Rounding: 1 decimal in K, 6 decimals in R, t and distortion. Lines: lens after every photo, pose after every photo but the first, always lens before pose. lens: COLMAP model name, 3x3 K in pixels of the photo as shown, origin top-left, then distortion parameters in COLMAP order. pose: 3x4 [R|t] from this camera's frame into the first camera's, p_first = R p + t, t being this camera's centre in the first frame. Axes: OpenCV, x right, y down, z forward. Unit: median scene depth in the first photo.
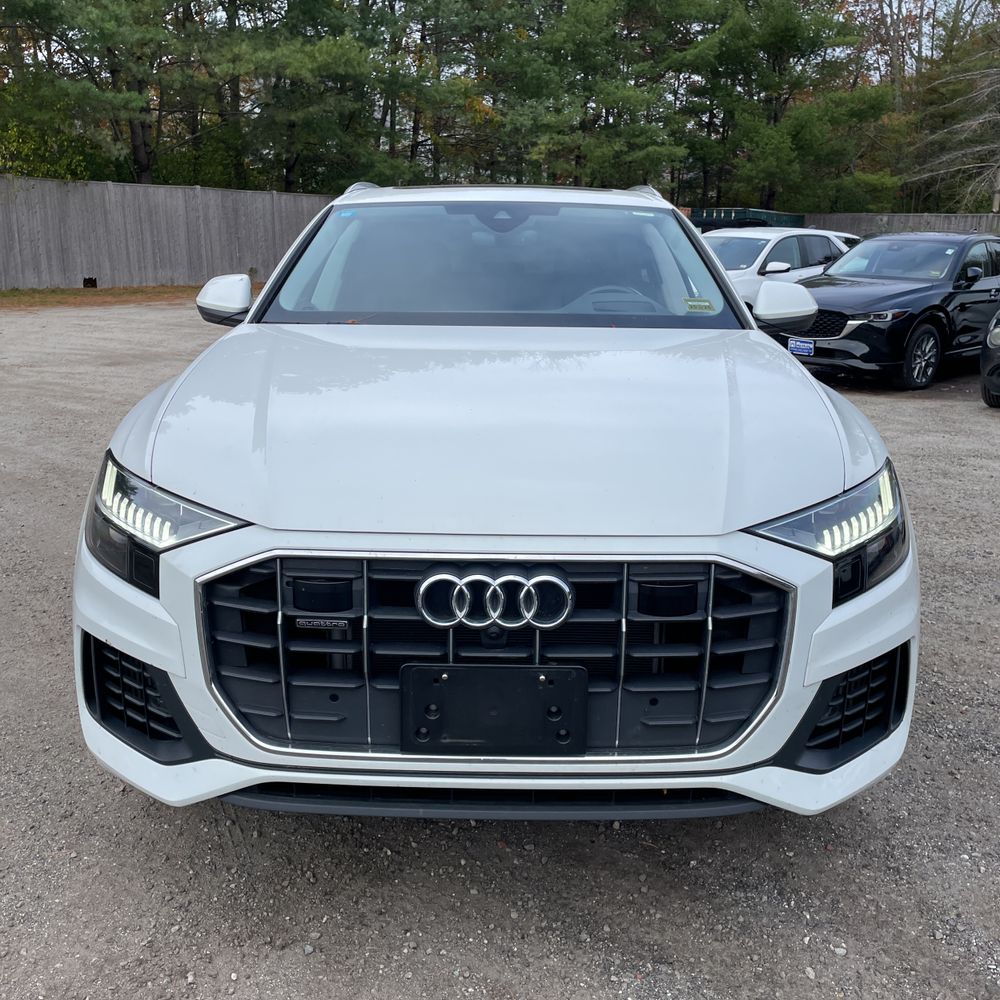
lens RADIAL K [[1007.9, 0, 498.2], [0, 1007.9, 491.4], [0, 0, 1]] dist [0.085013, -0.114153]
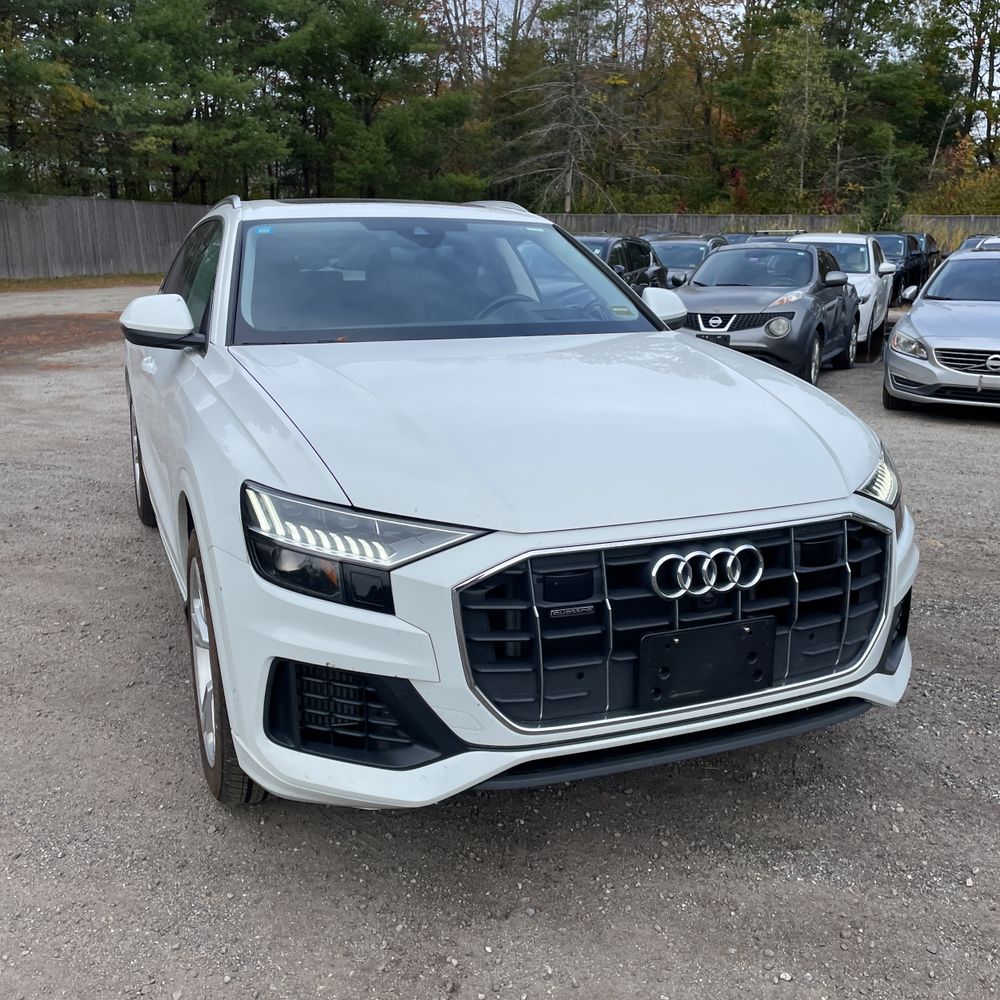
lens RADIAL K [[1007.9, 0, 498.2], [0, 1007.9, 491.4], [0, 0, 1]] dist [0.085013, -0.114153]
pose [[0.921547, -0.100992, 0.374903, -0.631909], [0.099076, 0.994780, 0.024438, -0.037000], [-0.375414, 0.014623, 0.926742, -0.015798]]
